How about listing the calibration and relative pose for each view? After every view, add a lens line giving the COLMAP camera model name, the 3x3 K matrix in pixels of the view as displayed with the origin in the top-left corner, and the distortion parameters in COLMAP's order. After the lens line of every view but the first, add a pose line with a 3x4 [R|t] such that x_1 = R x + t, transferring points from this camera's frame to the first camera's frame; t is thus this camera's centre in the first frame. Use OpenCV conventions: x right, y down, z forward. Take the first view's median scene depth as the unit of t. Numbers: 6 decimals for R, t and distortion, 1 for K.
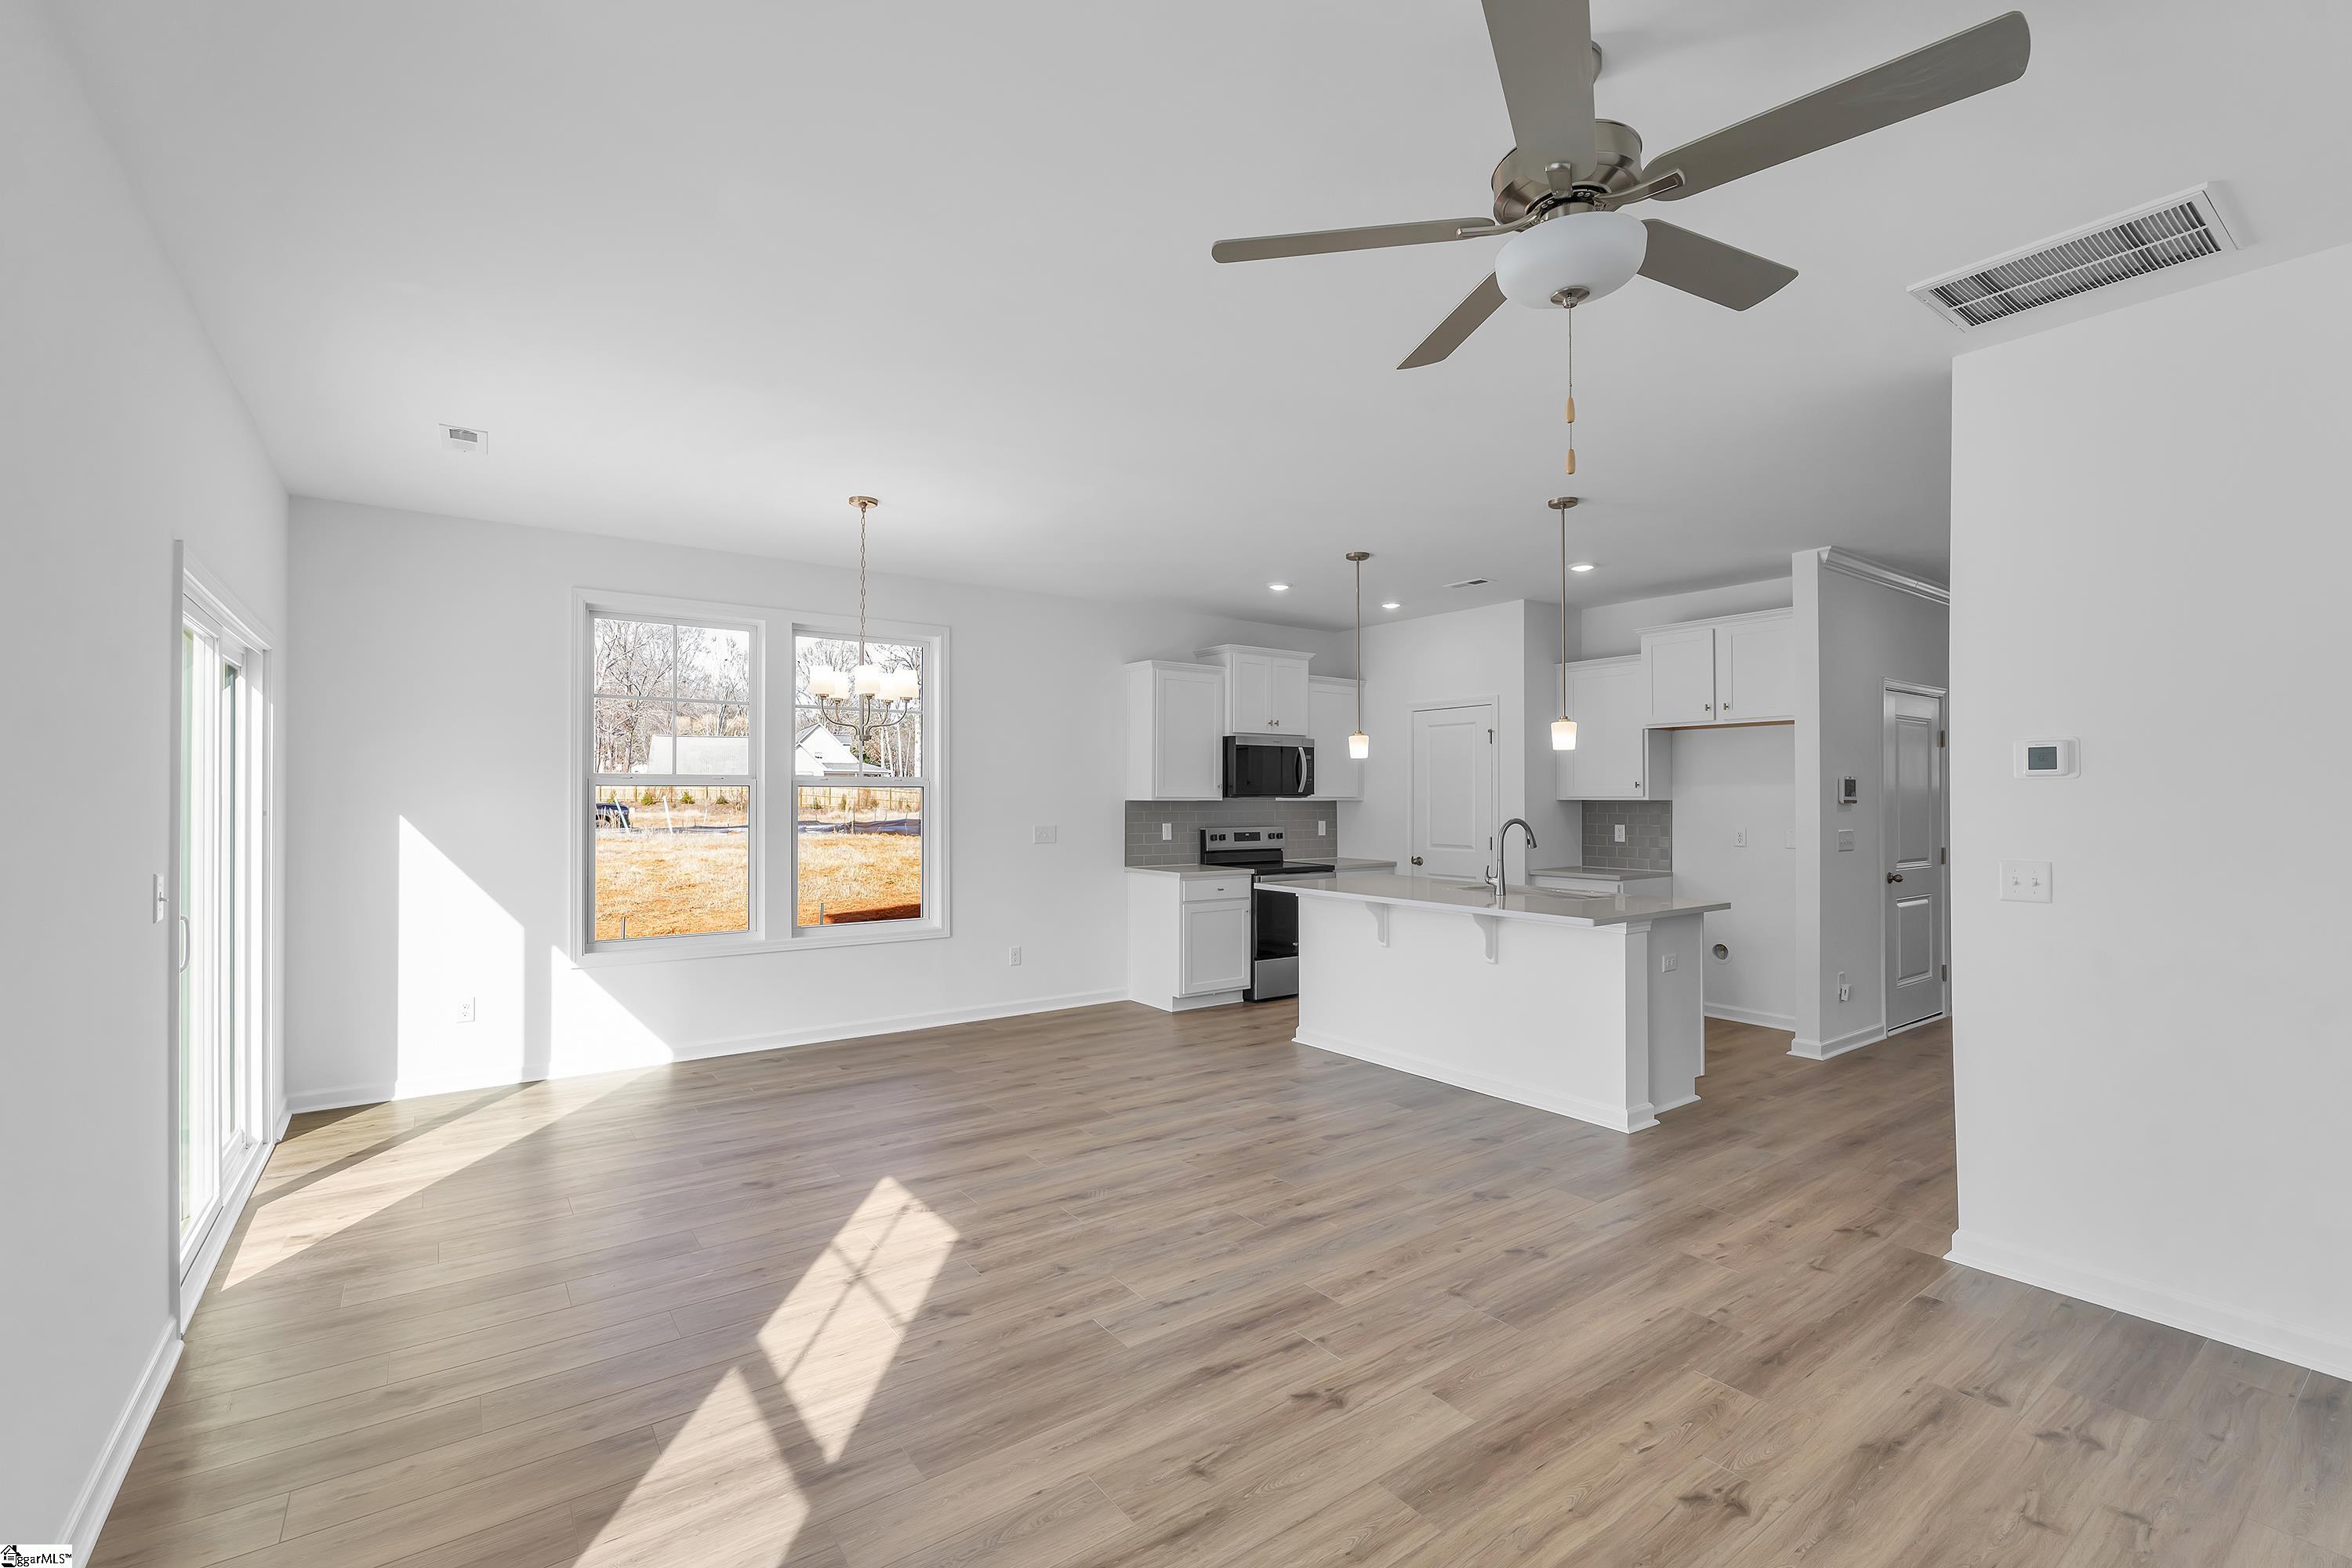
lens RADIAL K [[1017.5, 0, 1178.8], [0, 1017.5, 789.8], [0, 0, 1]] dist [-0.007643, 0.000105]
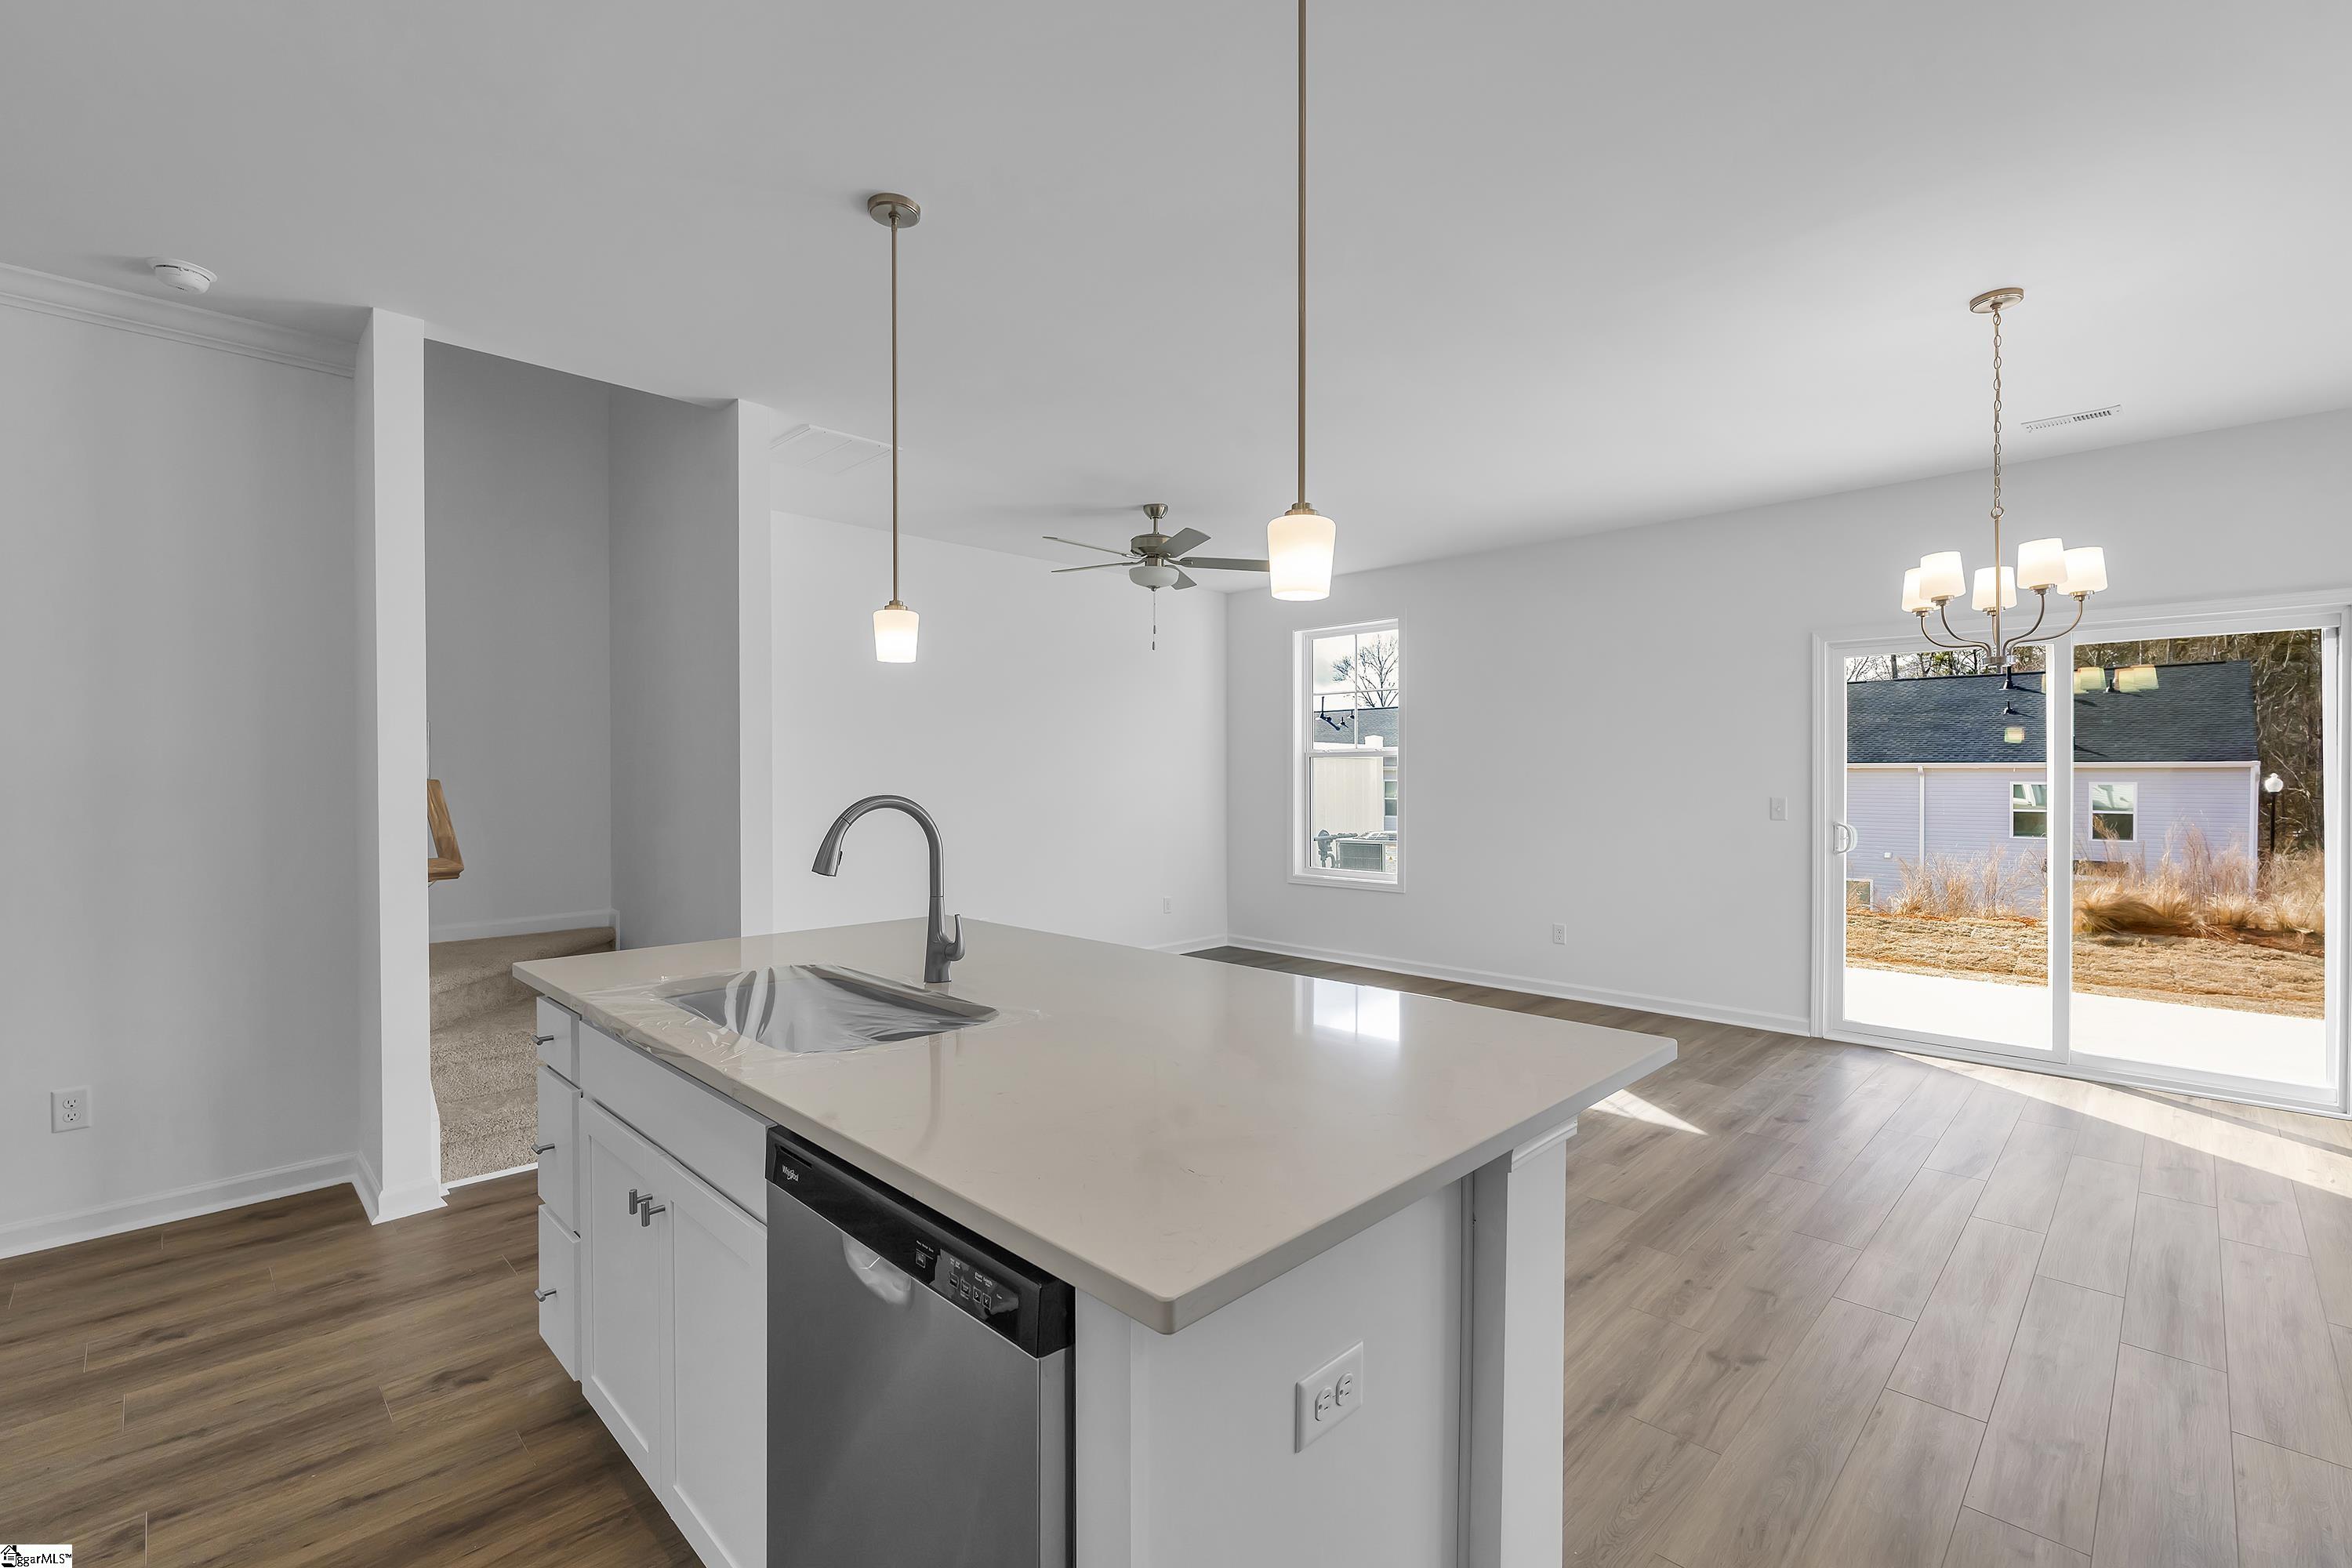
lens RADIAL K [[1040.9, 0, 1173.2], [0, 1040.9, 786.5], [0, 0, 1]] dist [-0.003183, 0.000280]
pose [[-0.987880, 0.002939, -0.155190, 0.276157], [0.002560, 0.999993, 0.002641, 0.023385], [0.155197, 0.002212, -0.987881, 1.371428]]
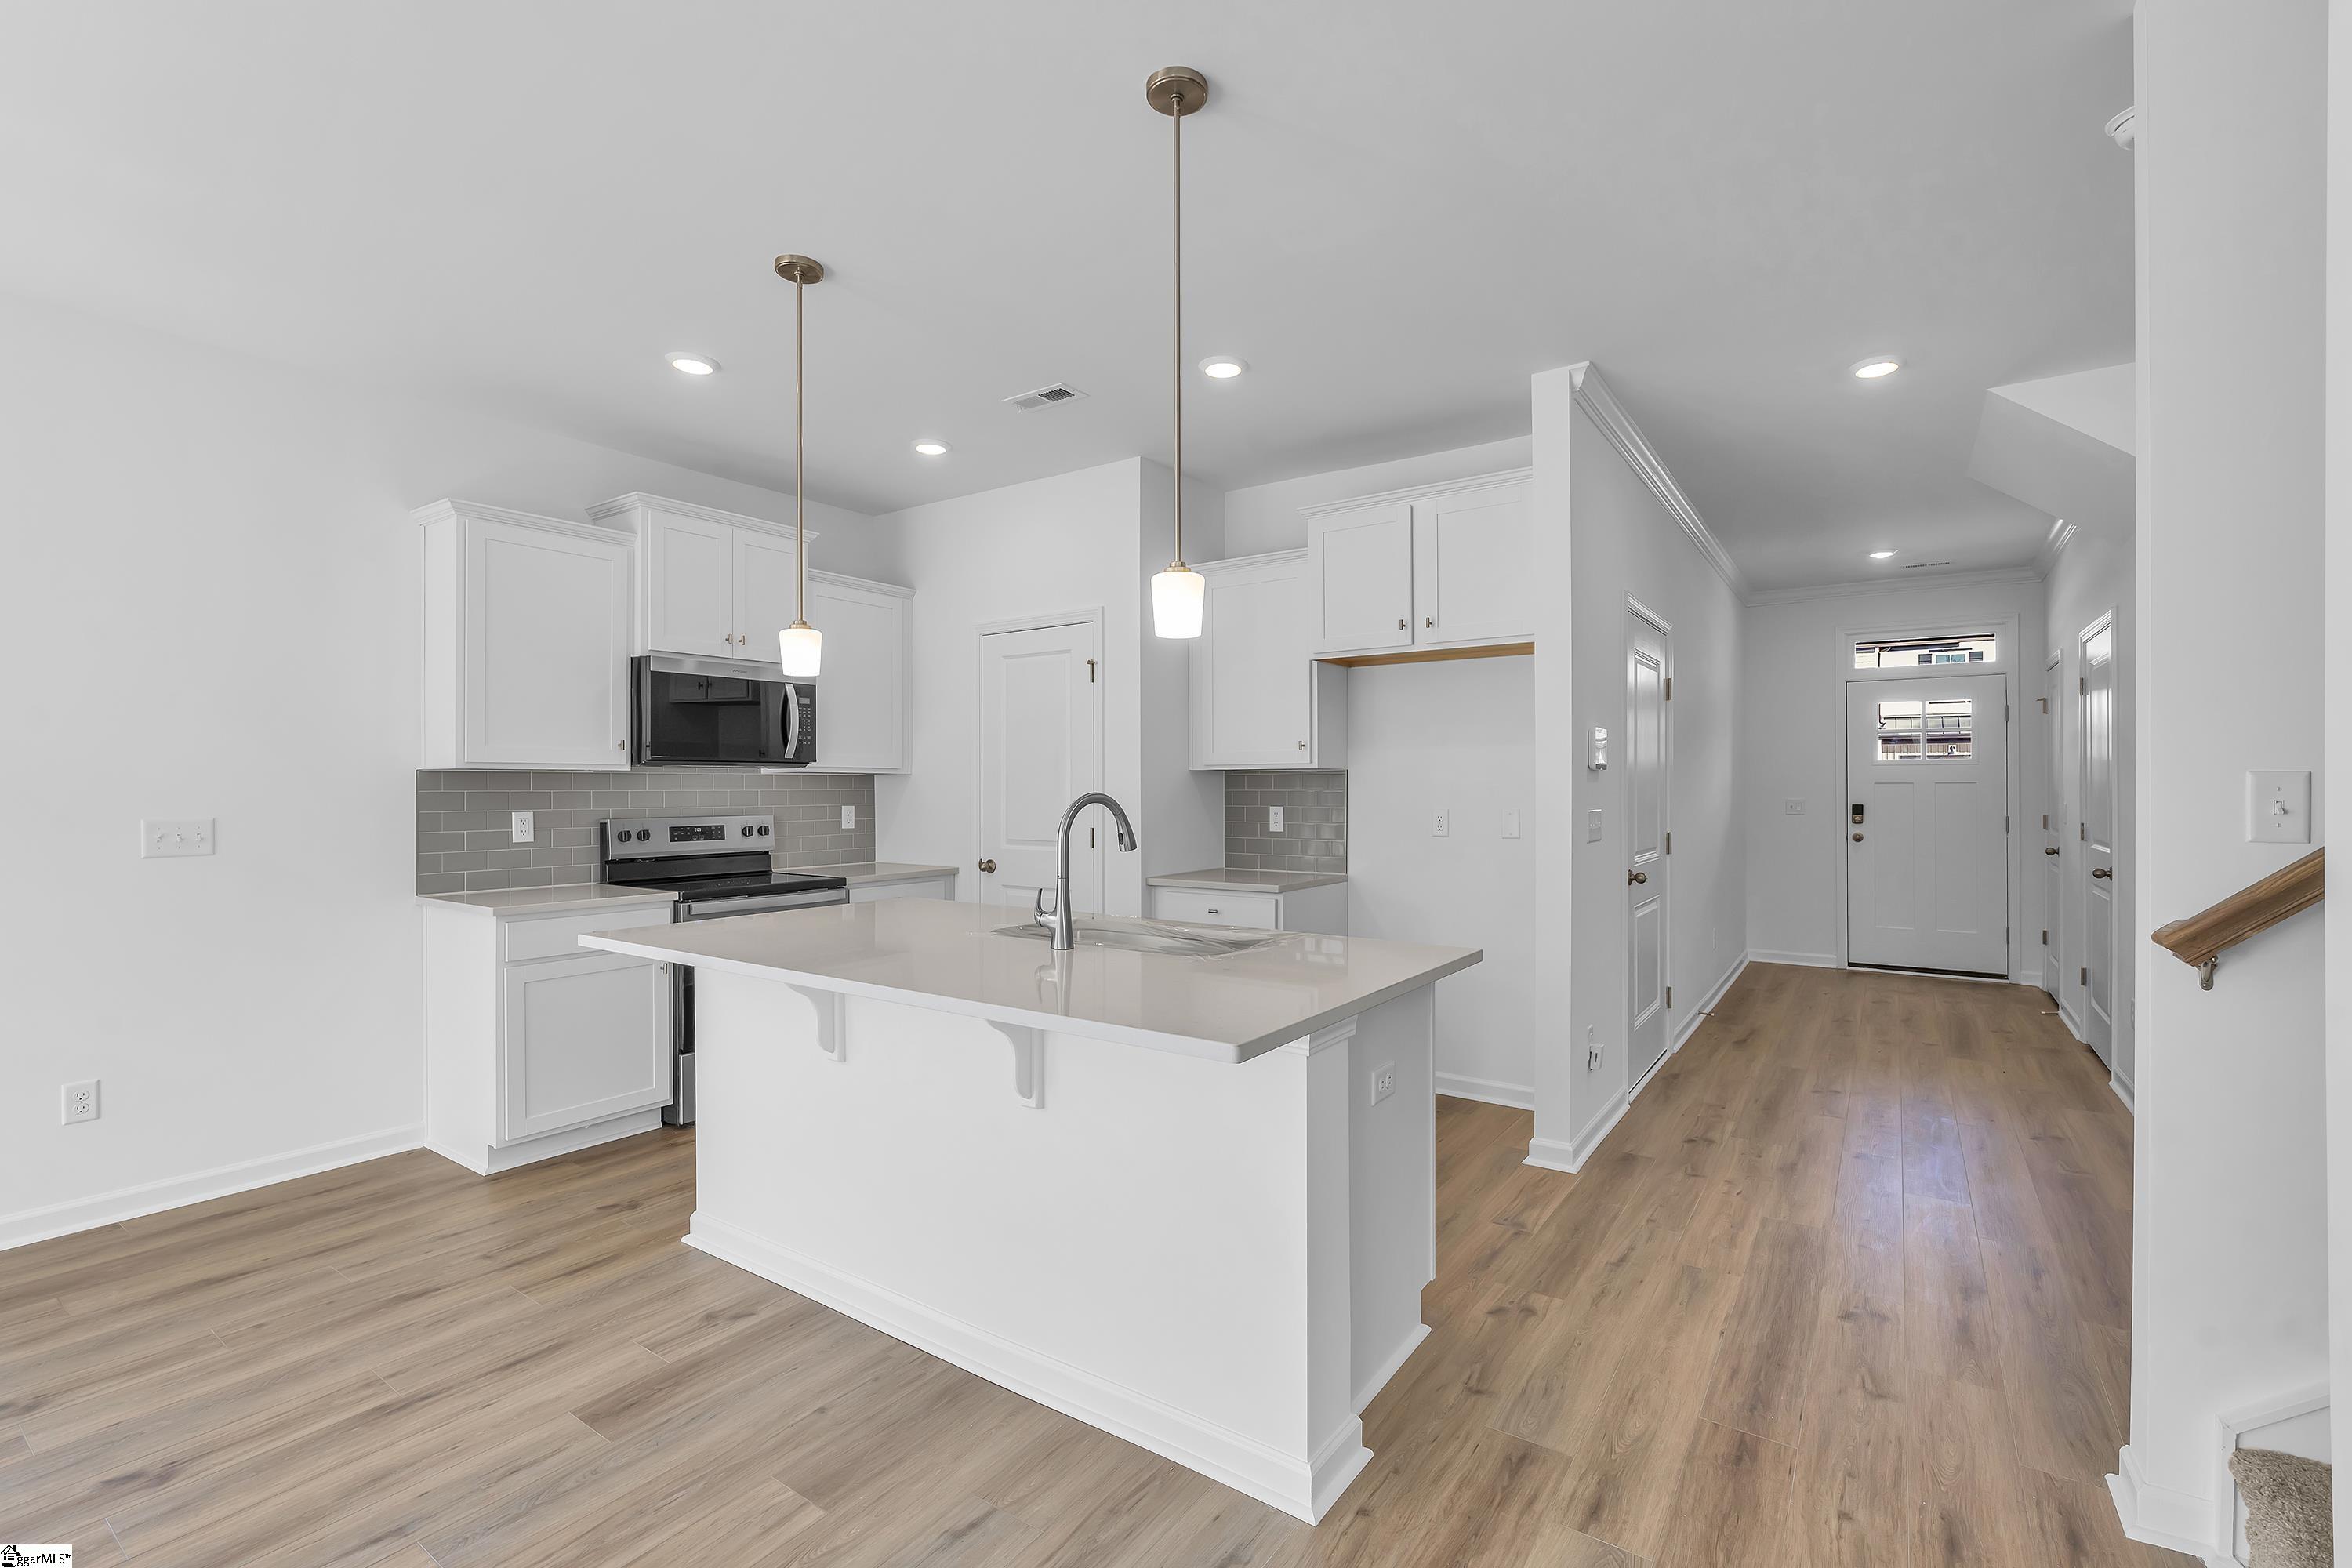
lens RADIAL K [[1030.1, 0, 1195.2], [0, 1030.1, 786.7], [0, 0, 1]] dist [-0.002699, -0.000410]
pose [[0.942200, -0.003517, 0.335032, 0.201311], [0.000005, 0.999945, 0.010482, 0.018578], [-0.335051, -0.009874, 0.942148, 0.488713]]
